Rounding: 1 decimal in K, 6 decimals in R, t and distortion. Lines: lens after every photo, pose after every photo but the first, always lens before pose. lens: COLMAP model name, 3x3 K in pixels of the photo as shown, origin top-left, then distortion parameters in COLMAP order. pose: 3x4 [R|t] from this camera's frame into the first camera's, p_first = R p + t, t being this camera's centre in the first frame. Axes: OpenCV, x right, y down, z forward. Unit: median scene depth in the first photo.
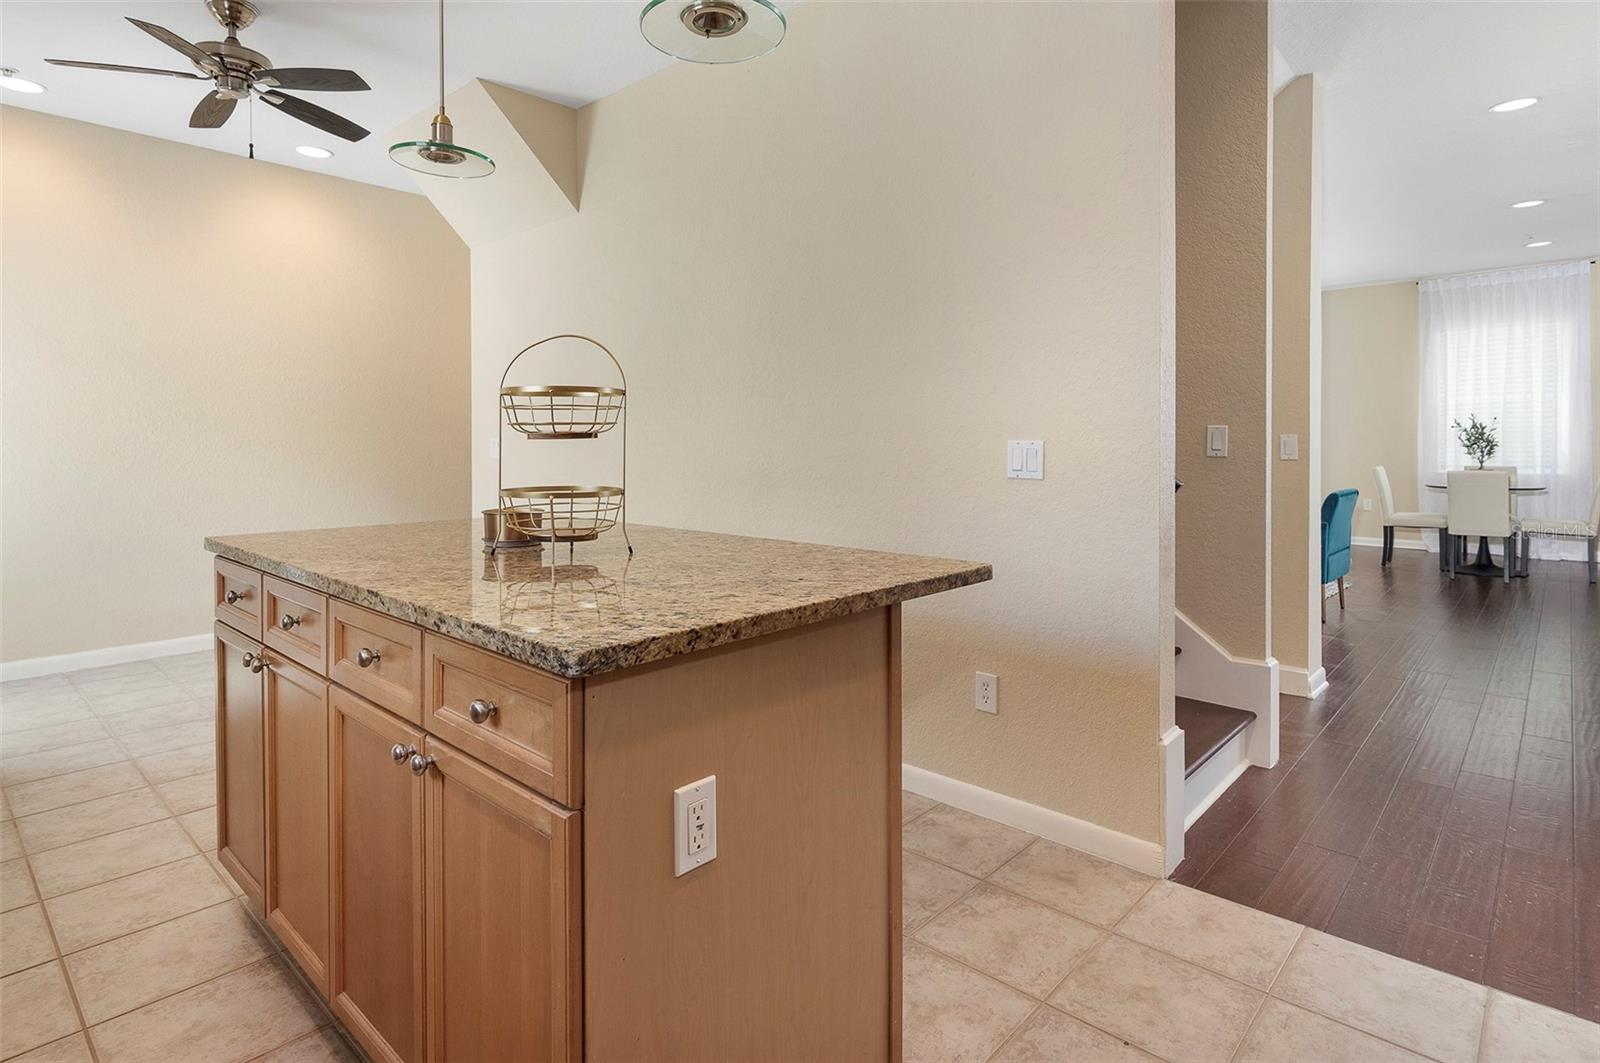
lens RADIAL K [[861.9, 0, 779.0], [0, 861.9, 448.5], [0, 0, 1]] dist [-0.002374, 0.001448]
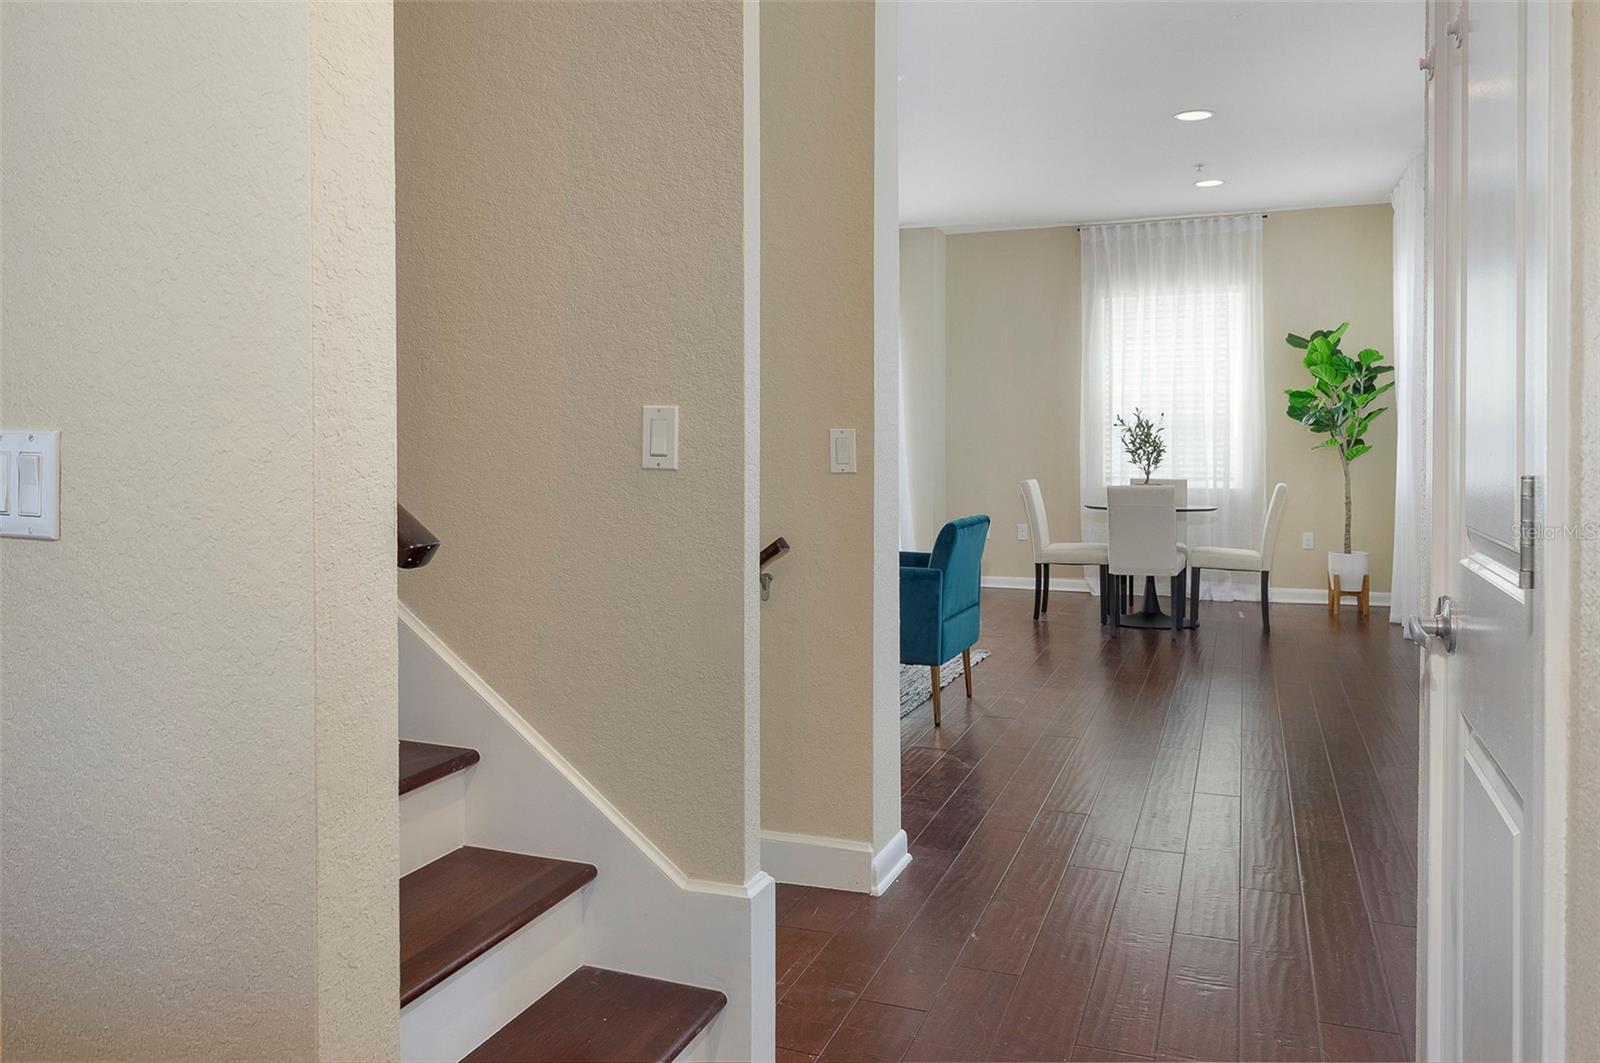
lens RADIAL K [[1209.2, 0, 794.9], [0, 1209.2, 436.8], [0, 0, 1]] dist [0.009783, -0.001811]
pose [[0.926705, 0.007411, 0.375716, 0.144664], [-0.002129, 0.999893, -0.014470, 0.000223], [-0.375783, 0.012609, 0.926622, 0.151017]]
